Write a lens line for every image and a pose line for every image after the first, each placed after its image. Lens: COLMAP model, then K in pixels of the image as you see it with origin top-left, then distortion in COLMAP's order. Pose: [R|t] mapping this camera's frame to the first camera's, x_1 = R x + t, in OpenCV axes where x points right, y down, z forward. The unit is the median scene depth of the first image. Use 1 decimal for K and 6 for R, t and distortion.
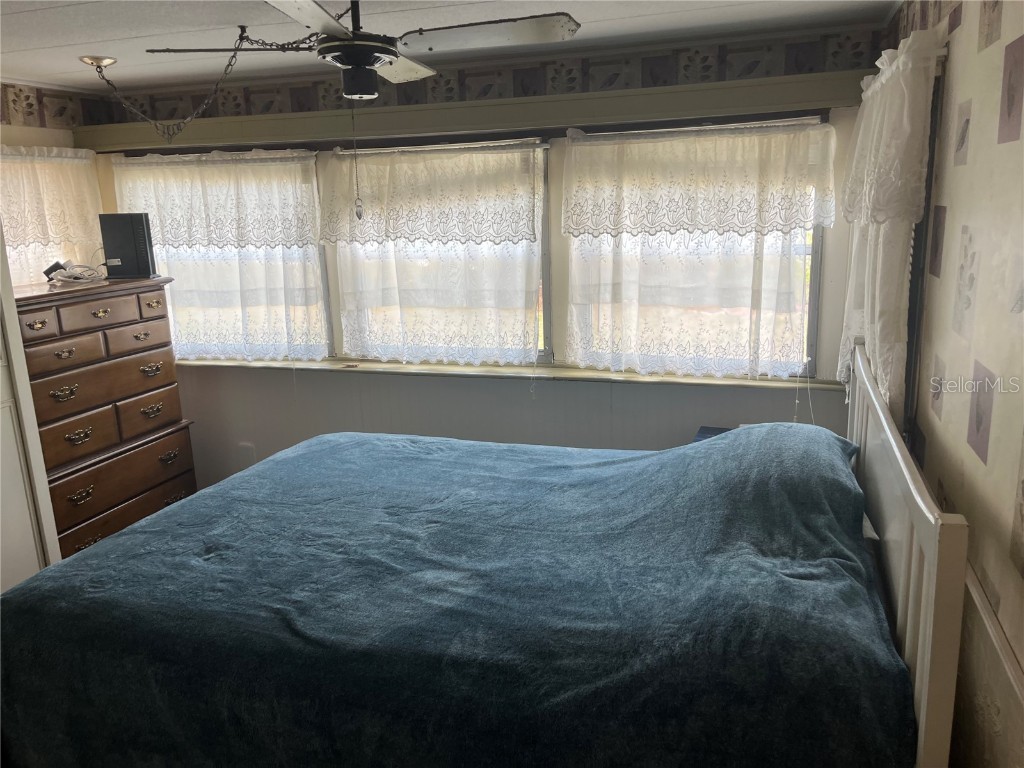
lens RADIAL K [[779.0, 0, 512.0], [0, 779.0, 384.0], [0, 0, 1]] dist [0.065376, -0.088826]
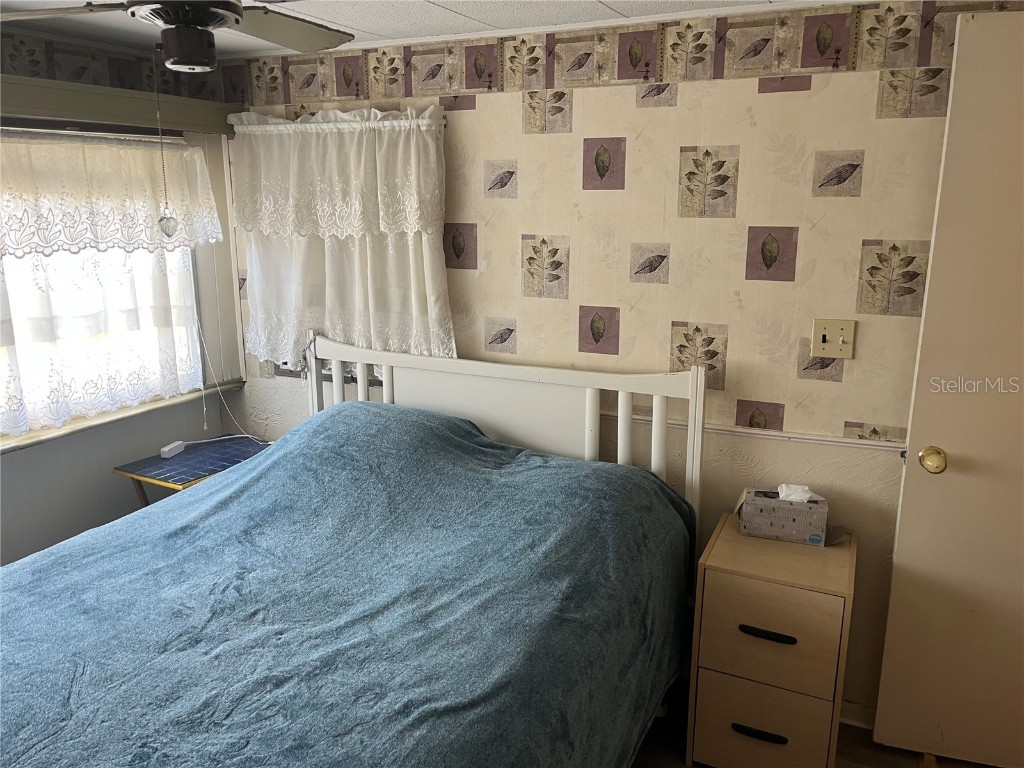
lens RADIAL K [[779.0, 0, 512.0], [0, 779.0, 384.0], [0, 0, 1]] dist [0.065376, -0.088826]
pose [[0.142546, -0.201243, 0.969114, -0.737279], [0.227298, 0.959601, 0.165835, -0.112706], [-0.963336, 0.196638, 0.182529, 0.518245]]
